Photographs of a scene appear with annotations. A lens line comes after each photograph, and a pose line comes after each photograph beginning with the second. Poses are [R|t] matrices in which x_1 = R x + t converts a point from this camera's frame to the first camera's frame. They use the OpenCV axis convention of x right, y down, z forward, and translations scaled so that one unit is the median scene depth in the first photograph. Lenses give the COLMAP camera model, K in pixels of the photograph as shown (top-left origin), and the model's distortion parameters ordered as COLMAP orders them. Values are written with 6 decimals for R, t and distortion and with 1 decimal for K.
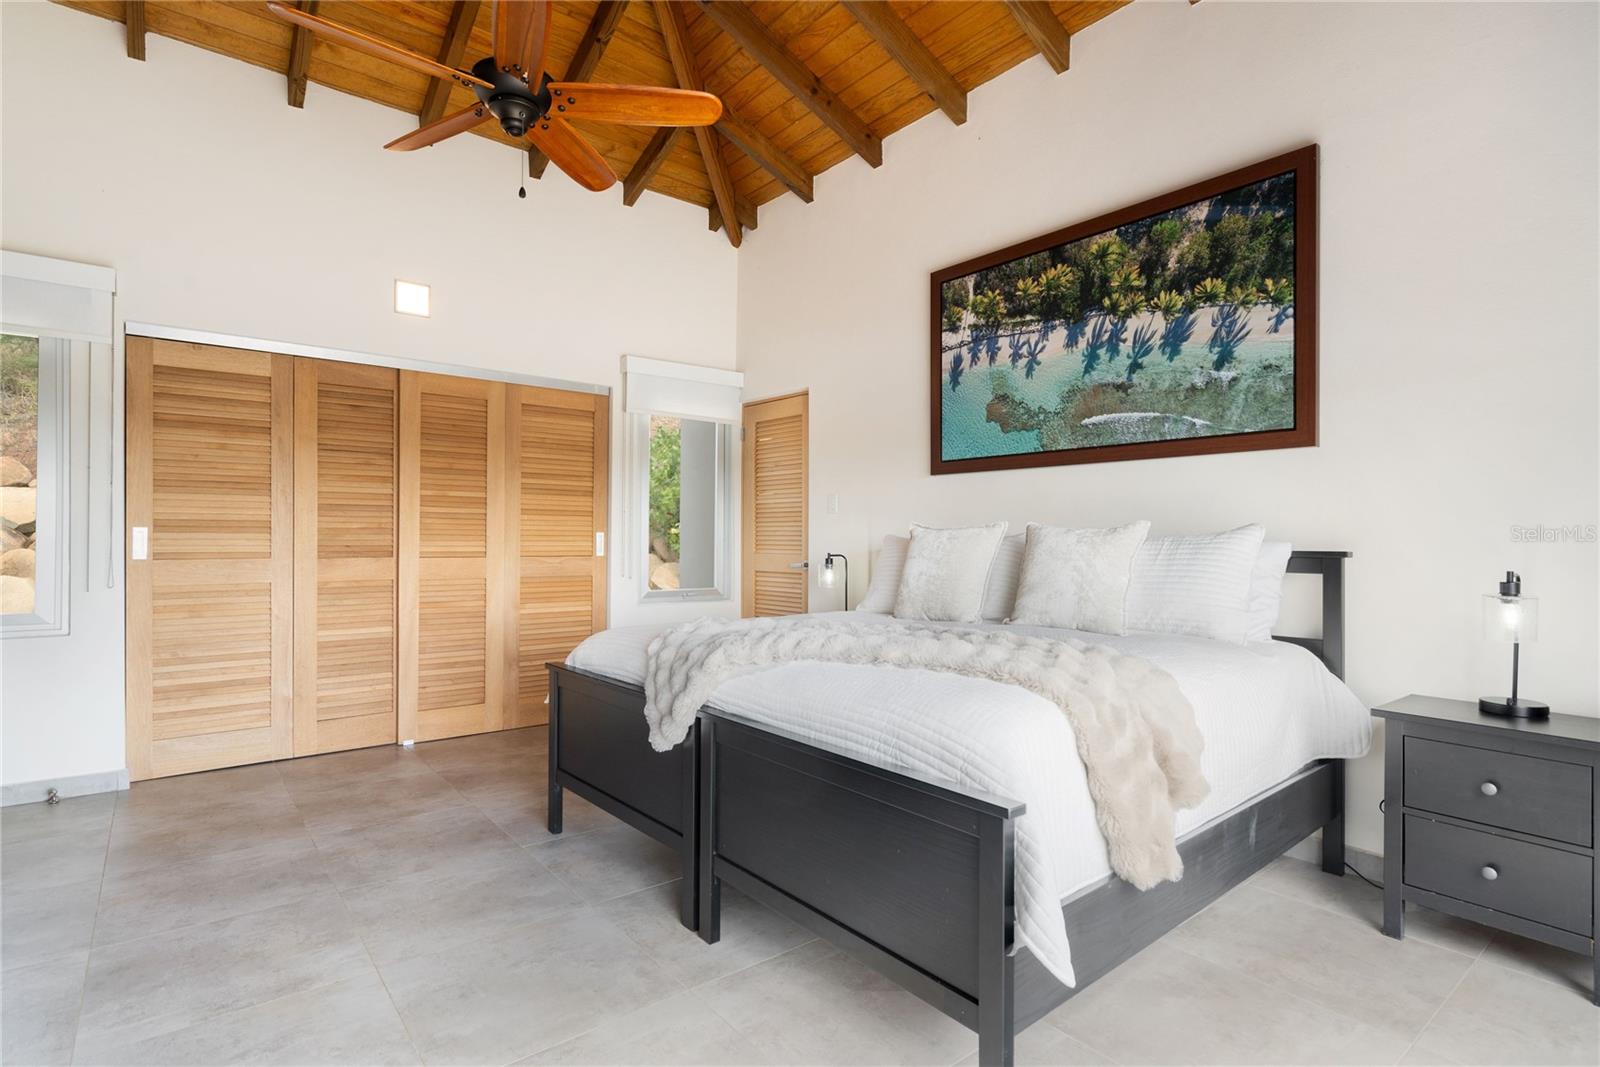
lens RADIAL K [[765.5, 0, 787.3], [0, 765.5, 535.0], [0, 0, 1]] dist [-0.002304, 0.002430]
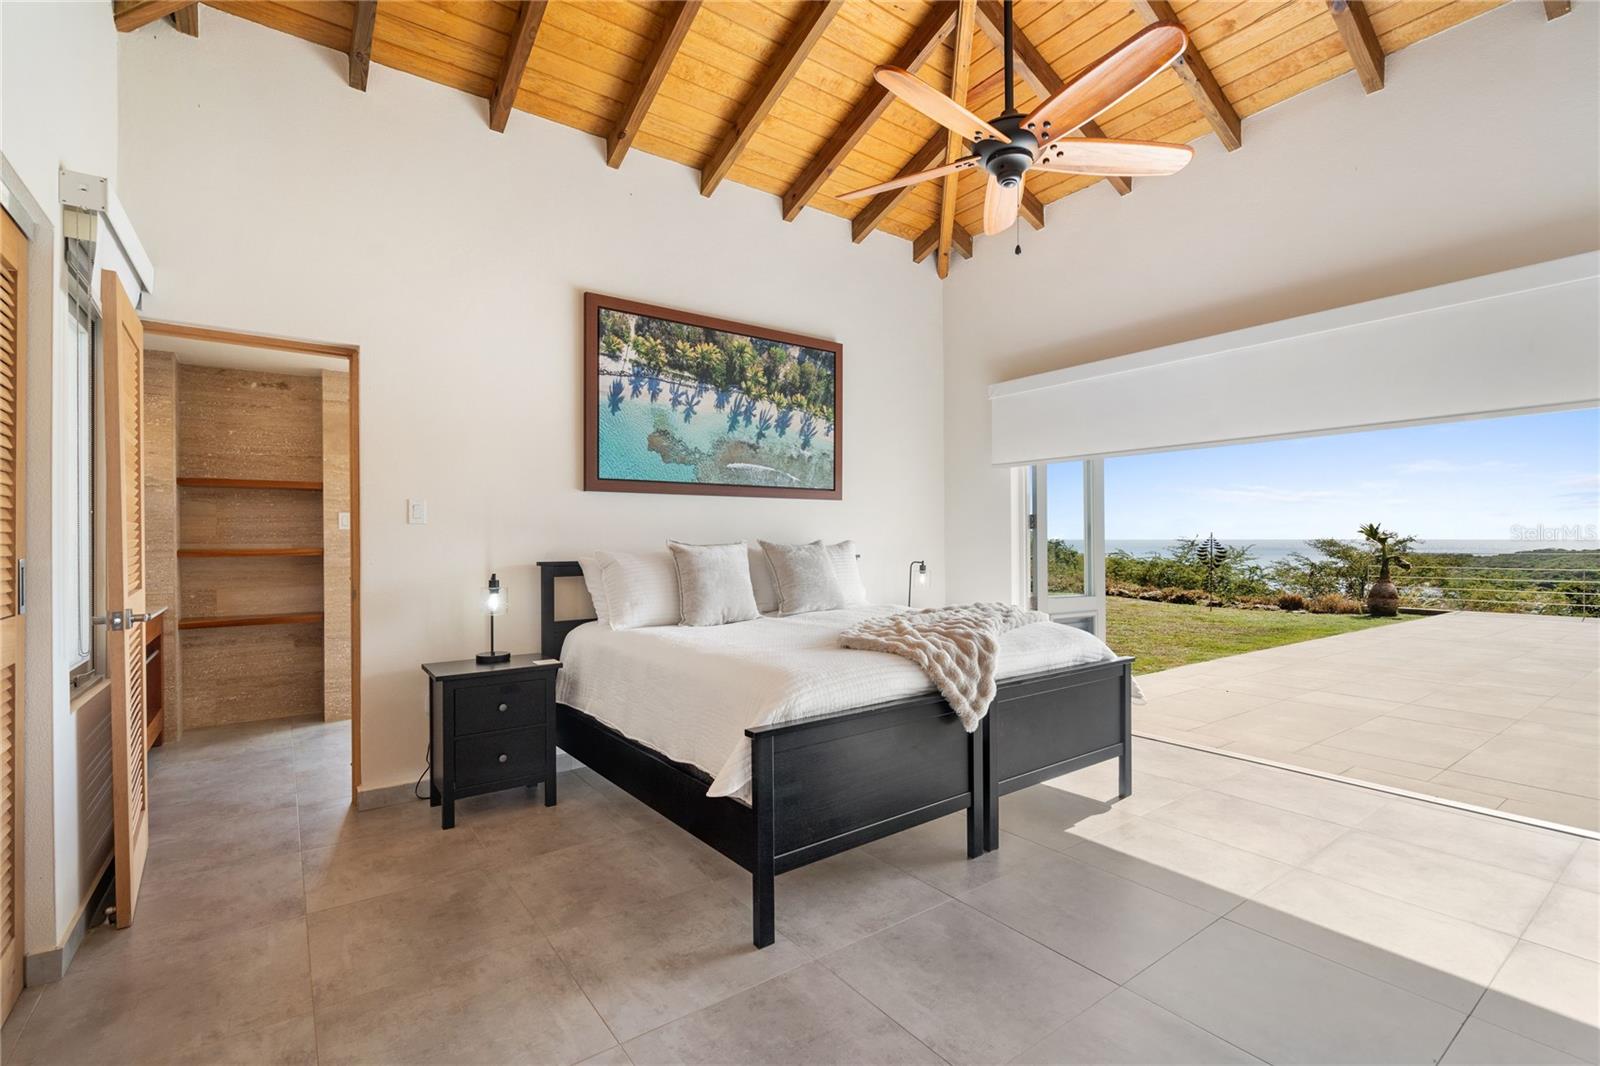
lens RADIAL K [[710.4, 0, 790.1], [0, 710.4, 537.4], [0, 0, 1]] dist [-0.008110, 0.001900]
pose [[0.068571, -0.005246, 0.997632, -0.872637], [0.001774, 0.999985, 0.005136, -0.024667], [-0.997645, 0.001418, 0.068579, 0.791980]]
